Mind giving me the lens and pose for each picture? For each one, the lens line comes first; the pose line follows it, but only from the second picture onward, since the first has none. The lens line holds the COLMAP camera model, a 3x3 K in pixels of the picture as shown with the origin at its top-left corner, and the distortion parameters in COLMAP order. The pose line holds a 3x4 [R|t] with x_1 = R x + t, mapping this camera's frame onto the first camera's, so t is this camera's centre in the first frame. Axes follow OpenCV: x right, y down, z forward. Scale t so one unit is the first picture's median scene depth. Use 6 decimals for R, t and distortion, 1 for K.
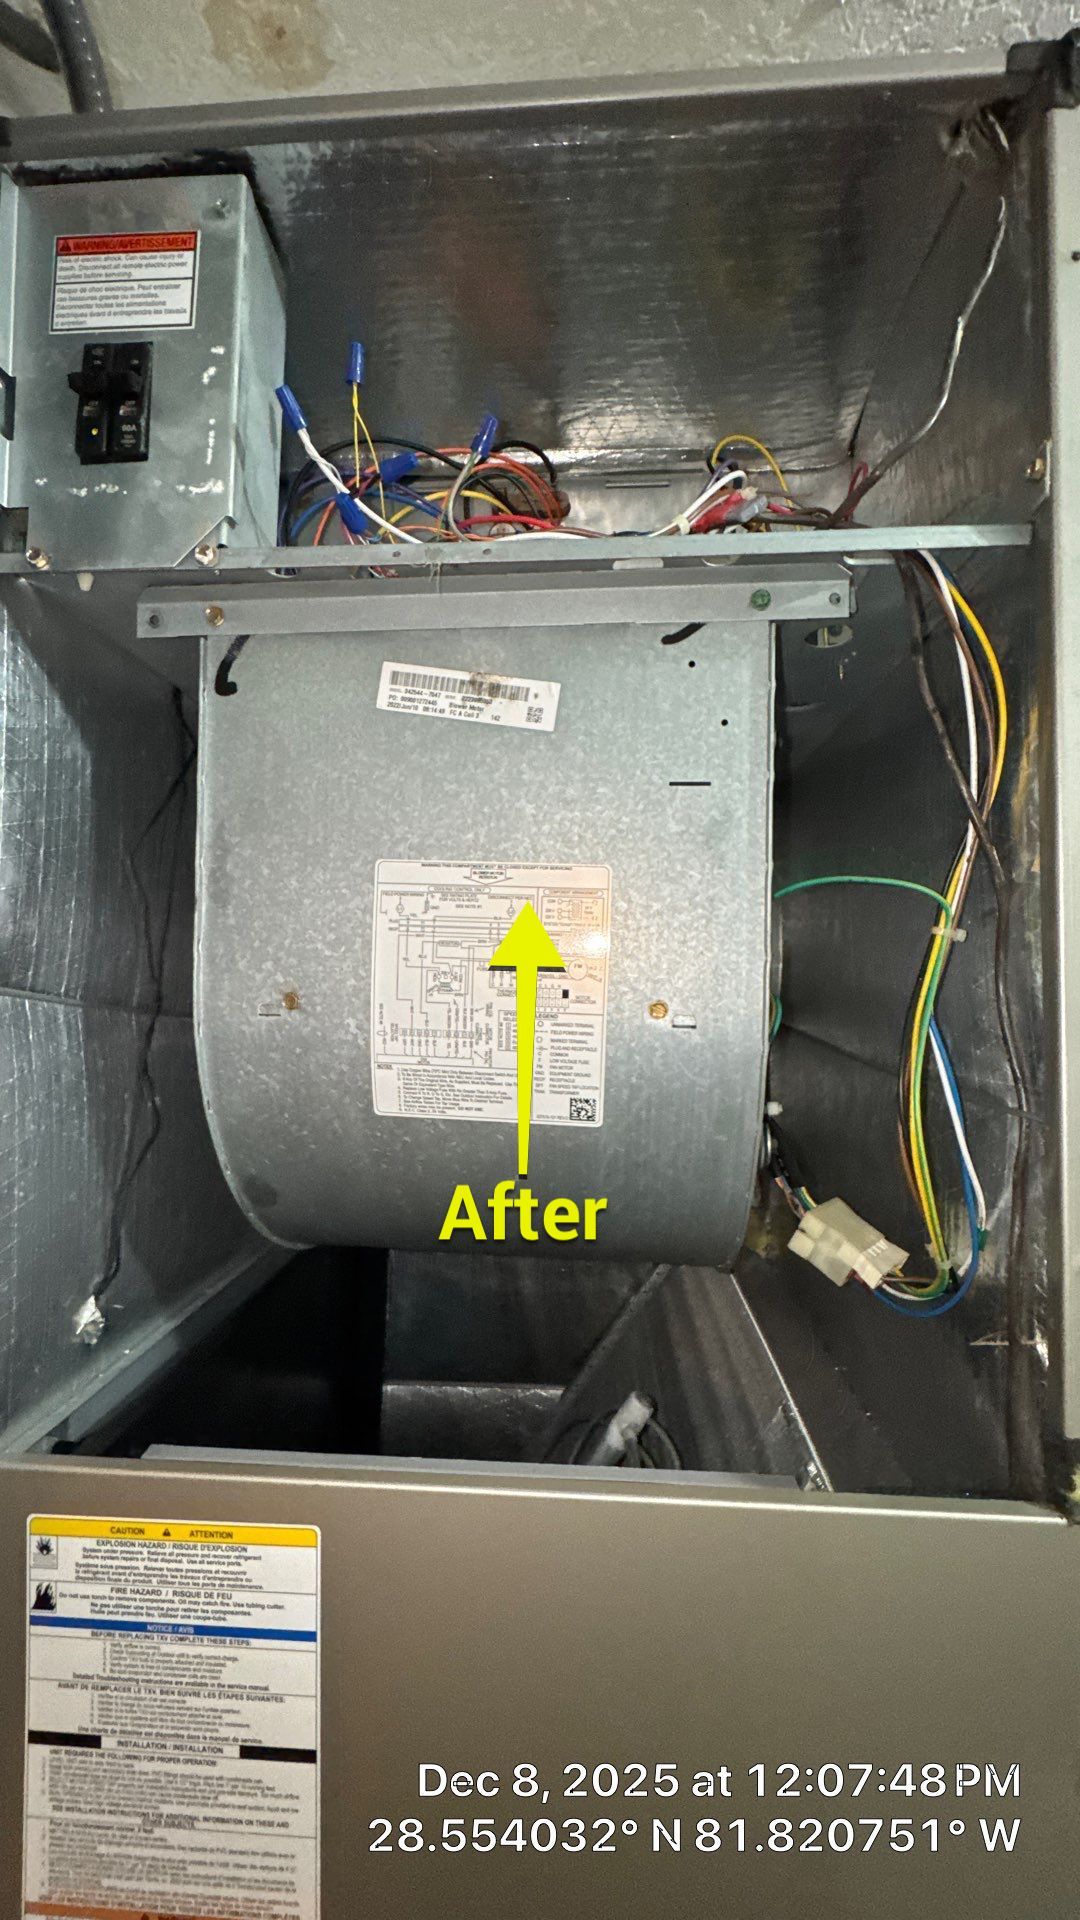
lens RADIAL K [[762.6, 0, 537.1], [0, 762.6, 966.7], [0, 0, 1]] dist [-0.001388, -0.002628]
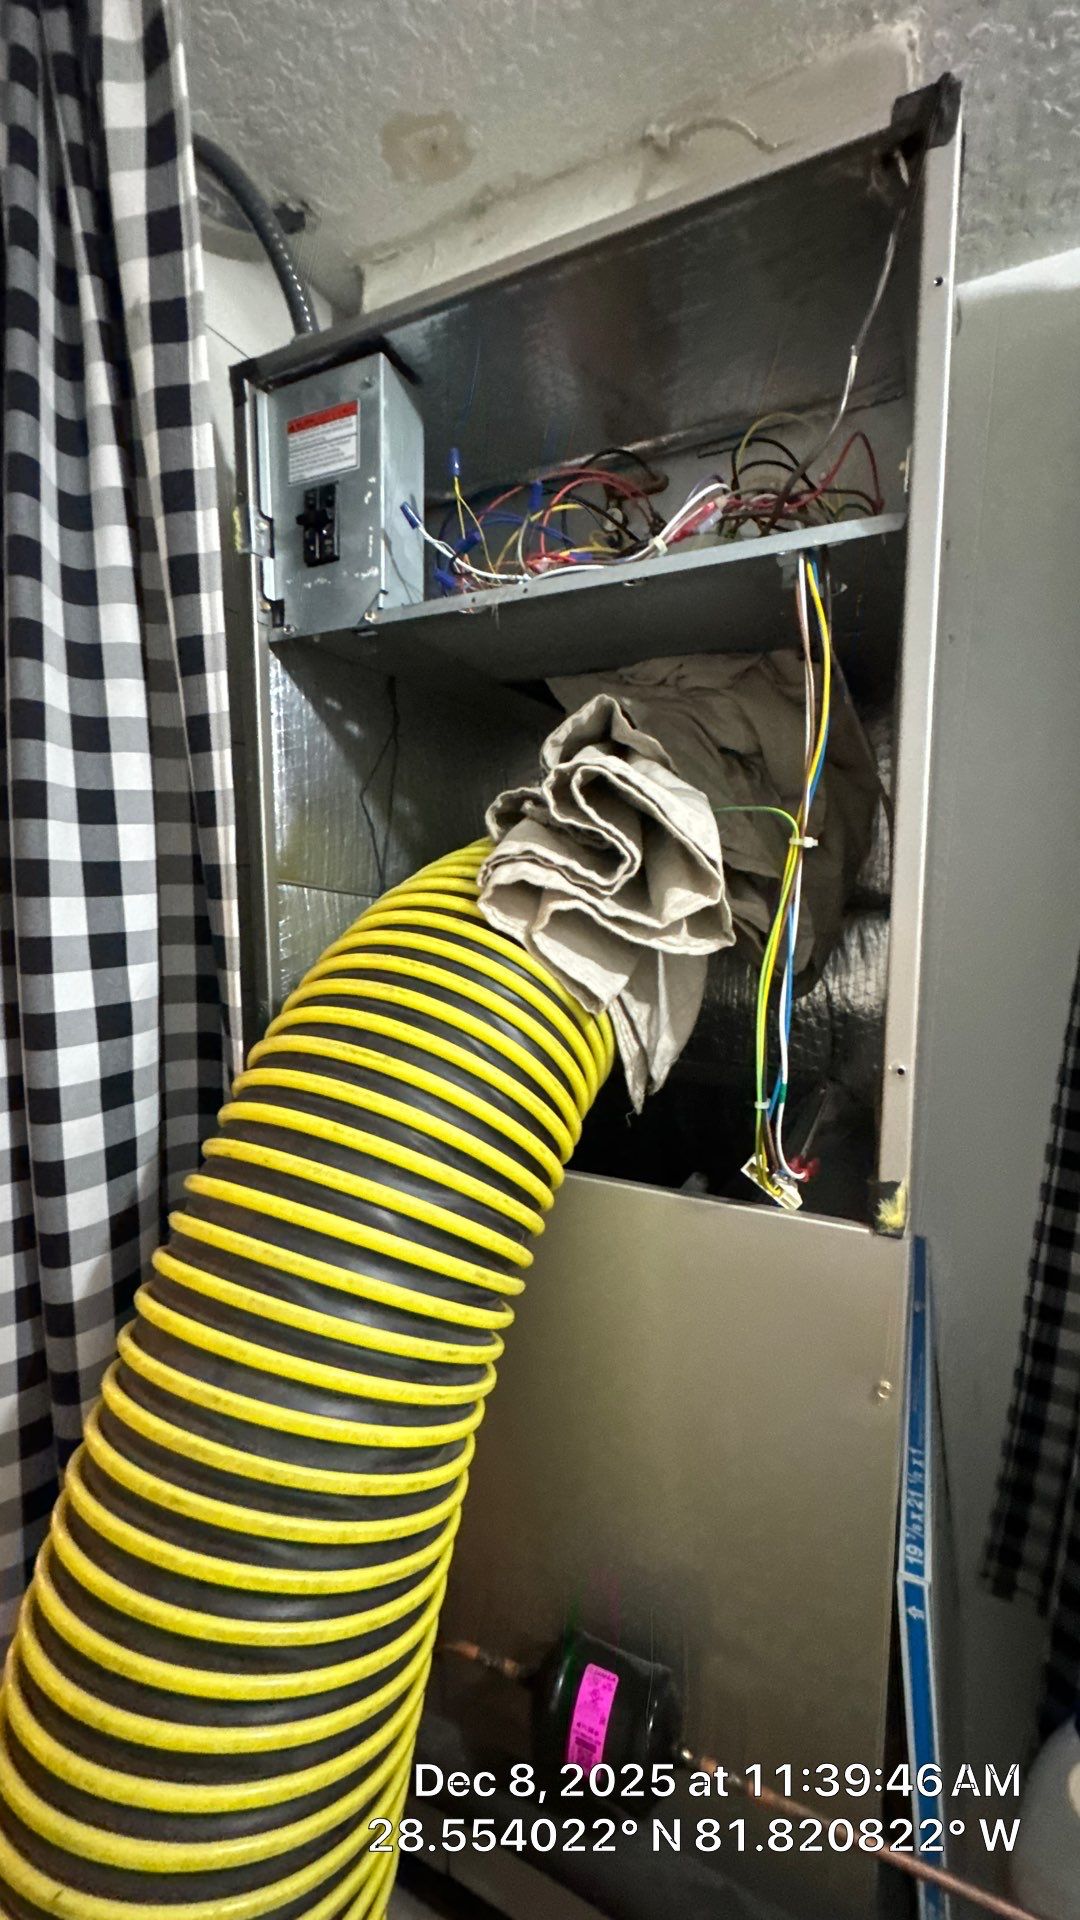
lens RADIAL K [[762.6, 0, 527.7], [0, 762.6, 959.4], [0, 0, 1]] dist [-0.001388, -0.002628]
pose [[0.926329, 0.022956, -0.376016, 0.497452], [0.022664, 0.992938, 0.116452, 0.007129], [0.376034, -0.116395, 0.919266, -0.453685]]
